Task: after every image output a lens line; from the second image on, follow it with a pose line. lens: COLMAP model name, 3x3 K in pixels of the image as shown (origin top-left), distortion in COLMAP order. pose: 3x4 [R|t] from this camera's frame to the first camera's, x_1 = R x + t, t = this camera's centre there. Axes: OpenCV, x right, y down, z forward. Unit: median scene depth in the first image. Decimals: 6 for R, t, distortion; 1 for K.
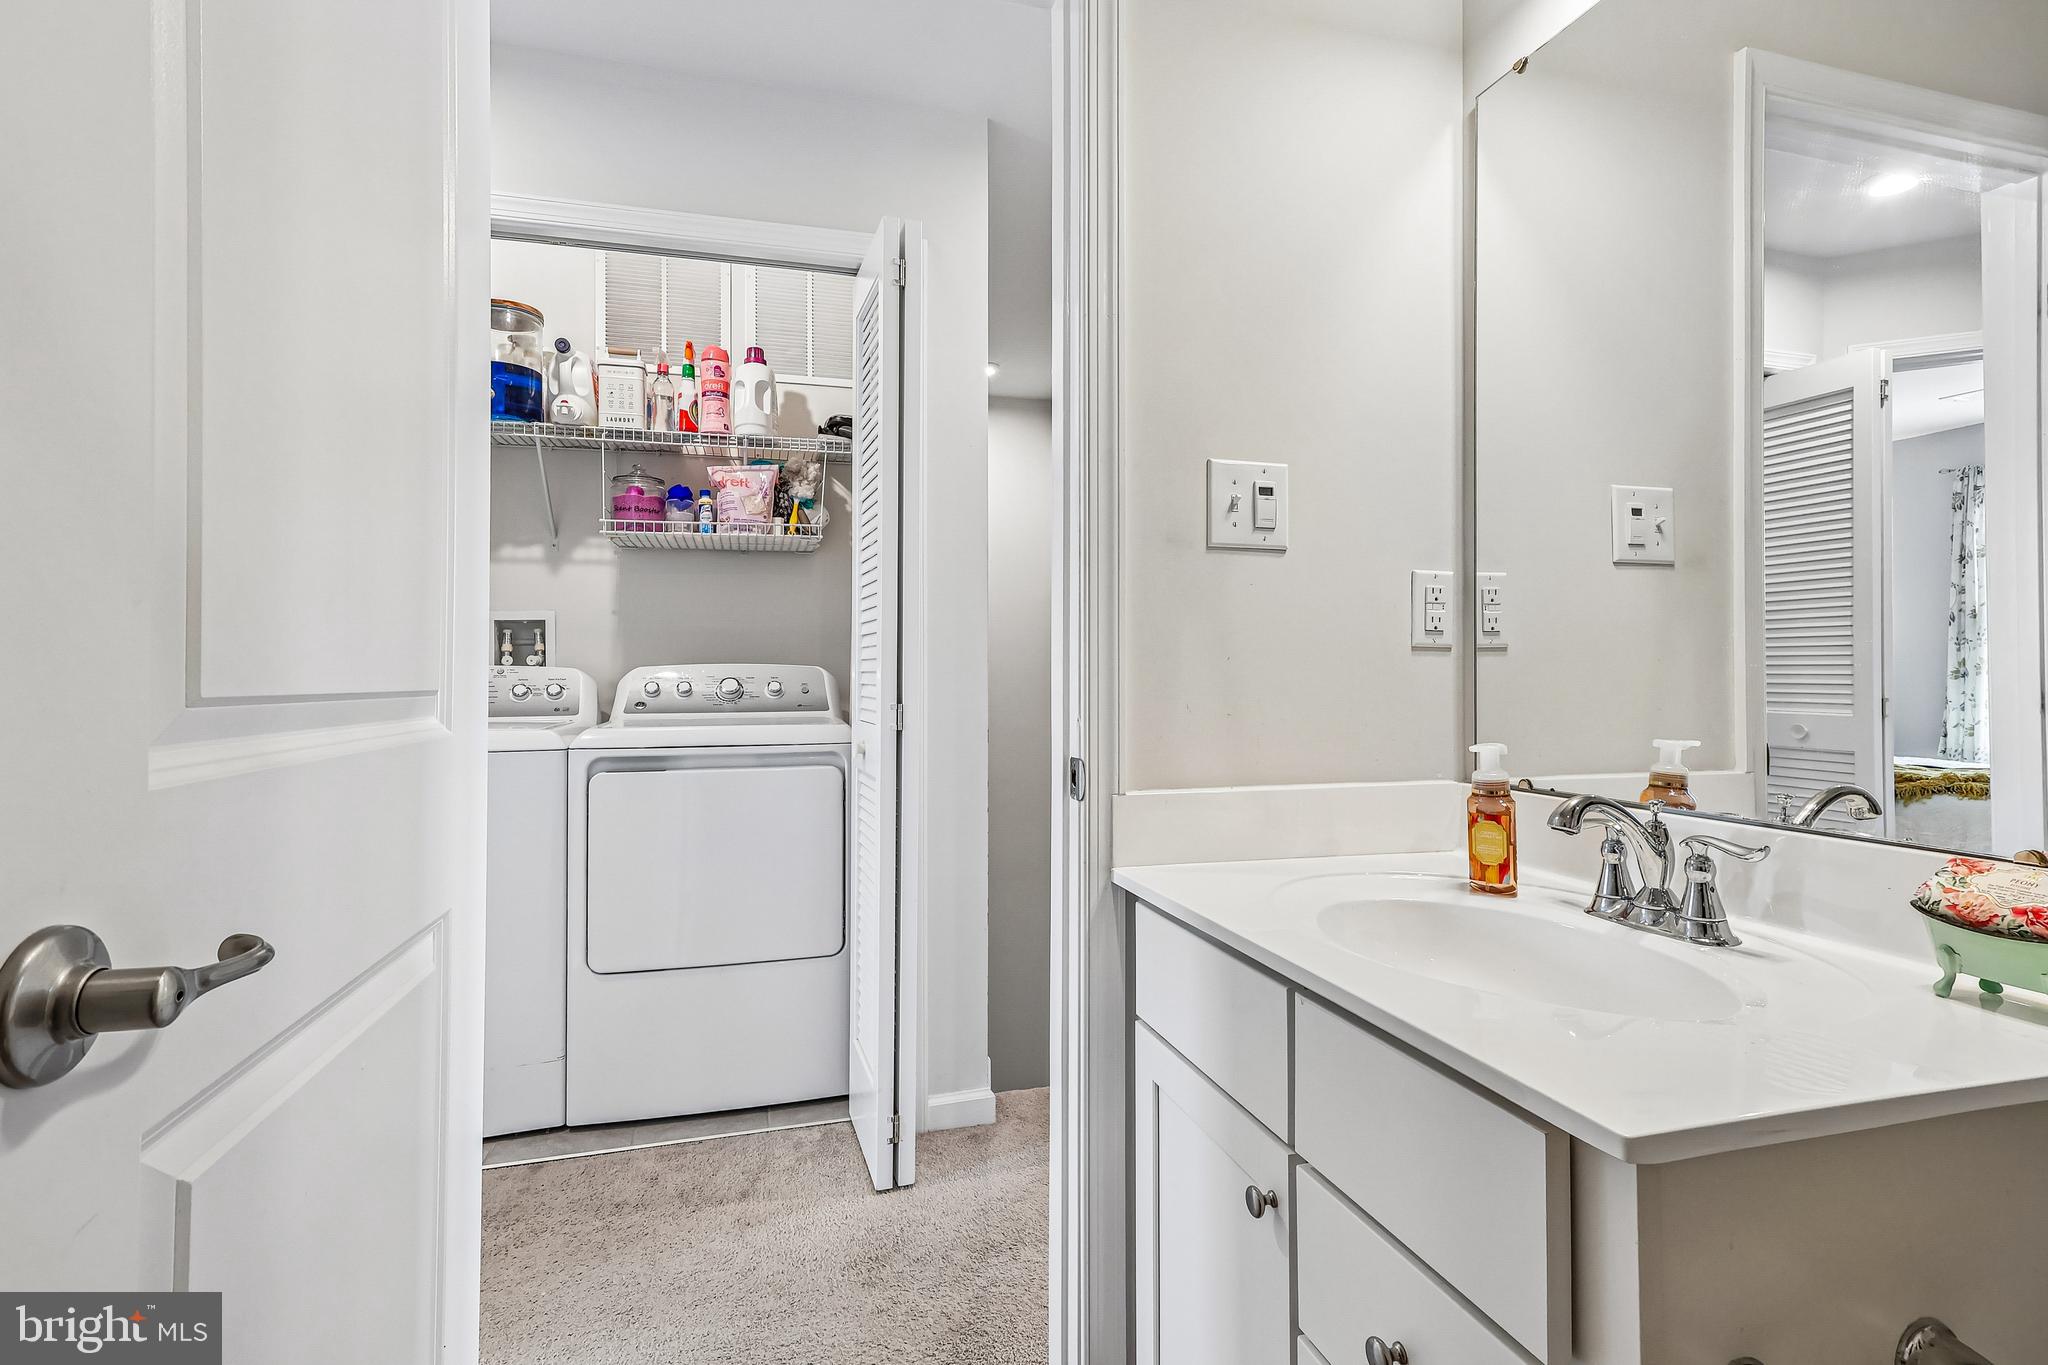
lens RADIAL K [[949.5, 0, 1024.0], [0, 949.5, 682.5], [0, 0, 1]] dist [-0.000555, 0.000222]
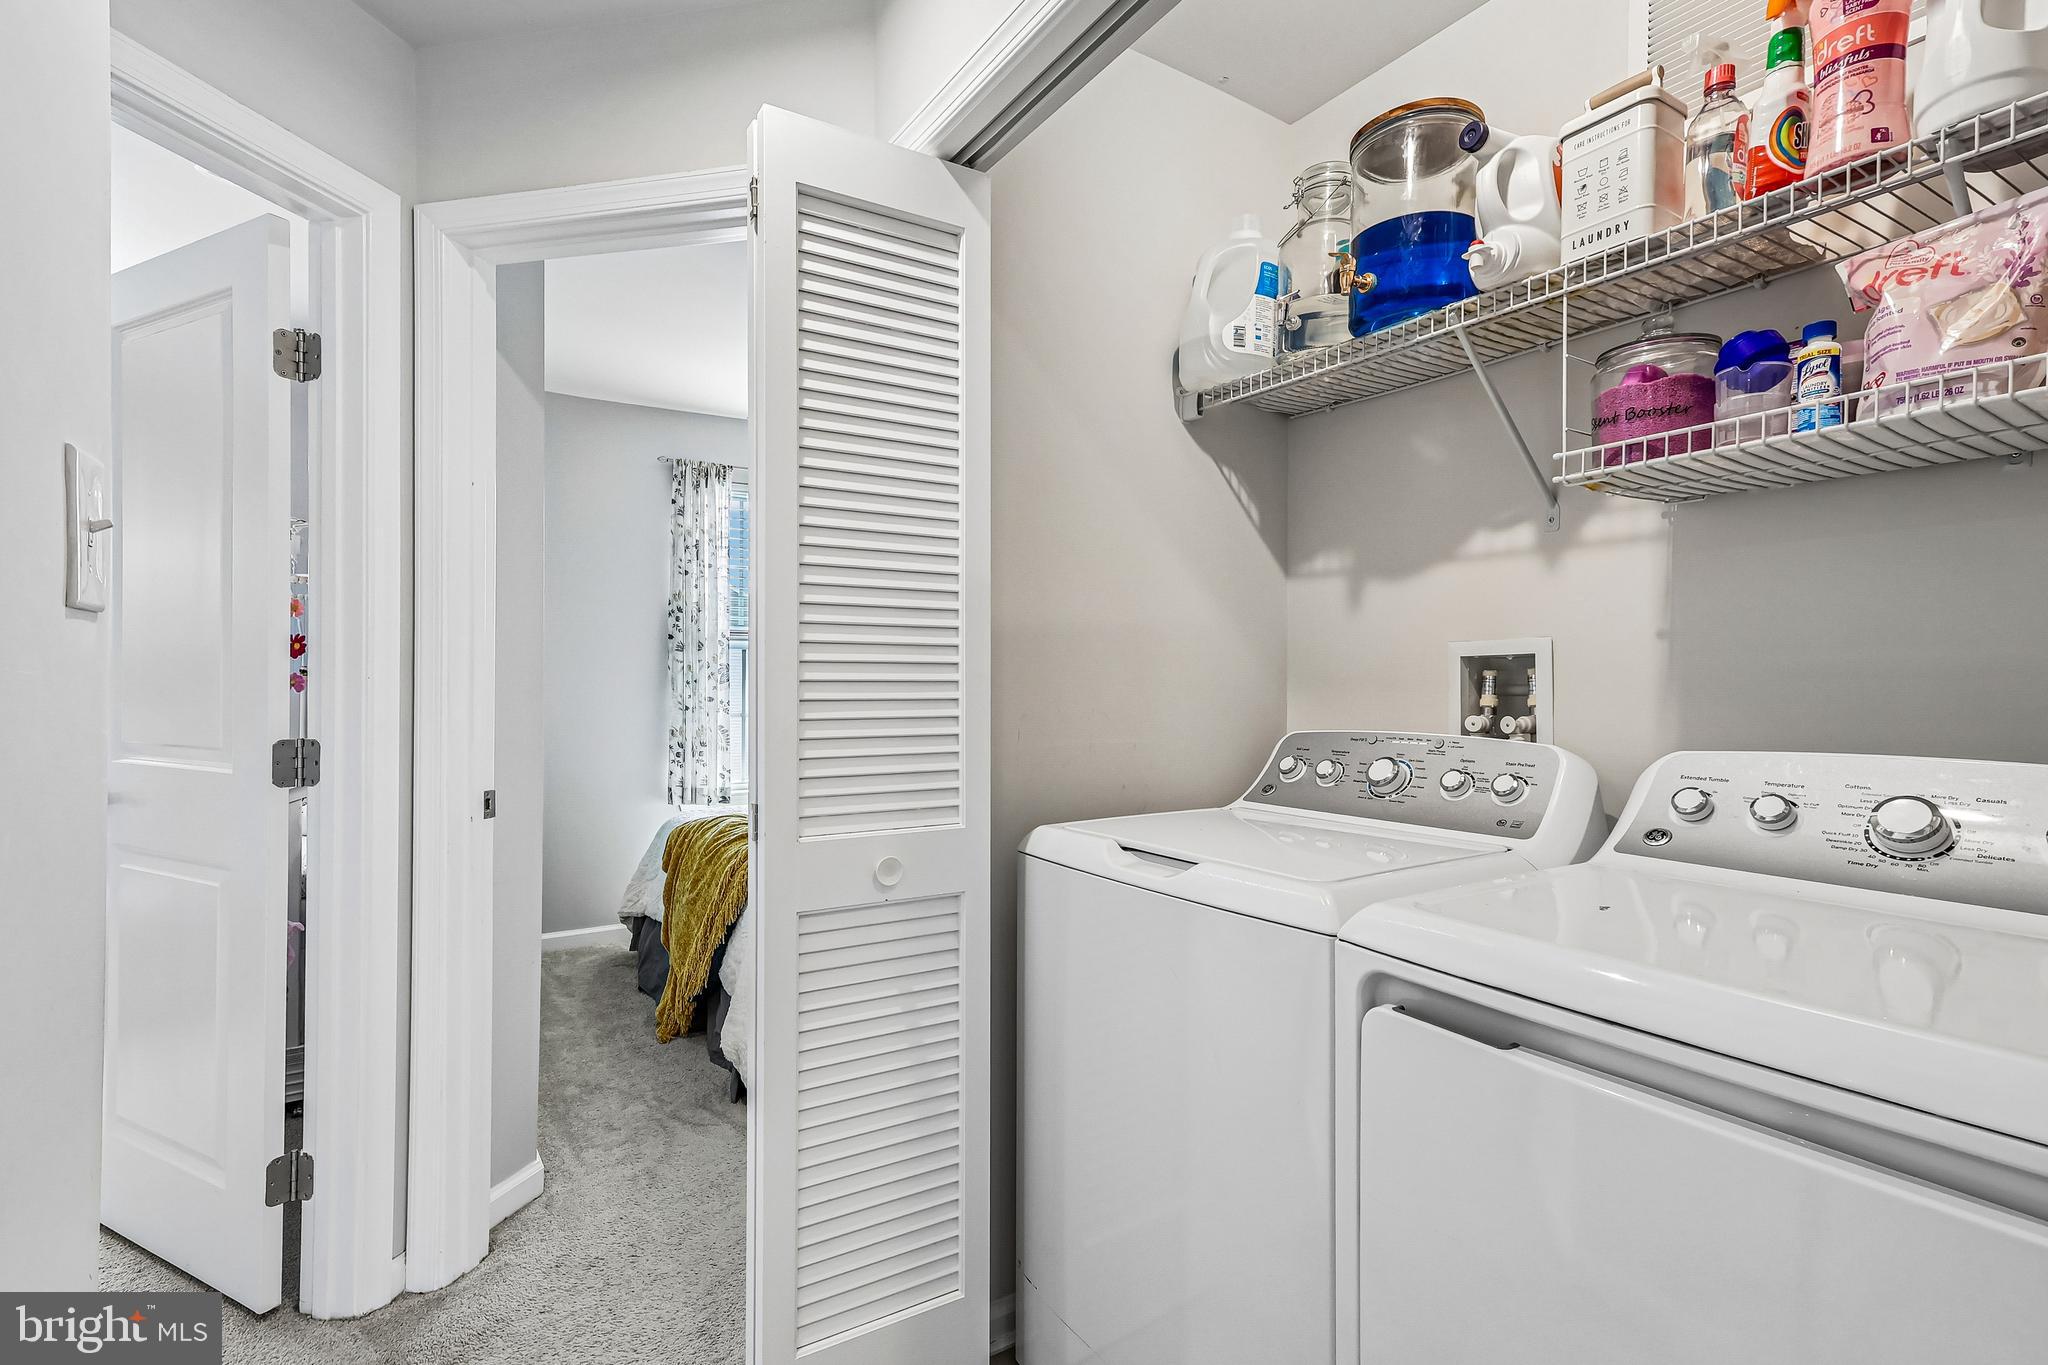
lens RADIAL K [[949.5, 0, 1024.0], [0, 949.5, 682.5], [0, 0, 1]] dist [-0.000555, 0.000222]
pose [[0.275180, 0.008927, -0.961351, -0.044245], [-0.012992, 0.999900, 0.005566, -0.049933], [0.961305, 0.010958, 0.275268, 0.572652]]
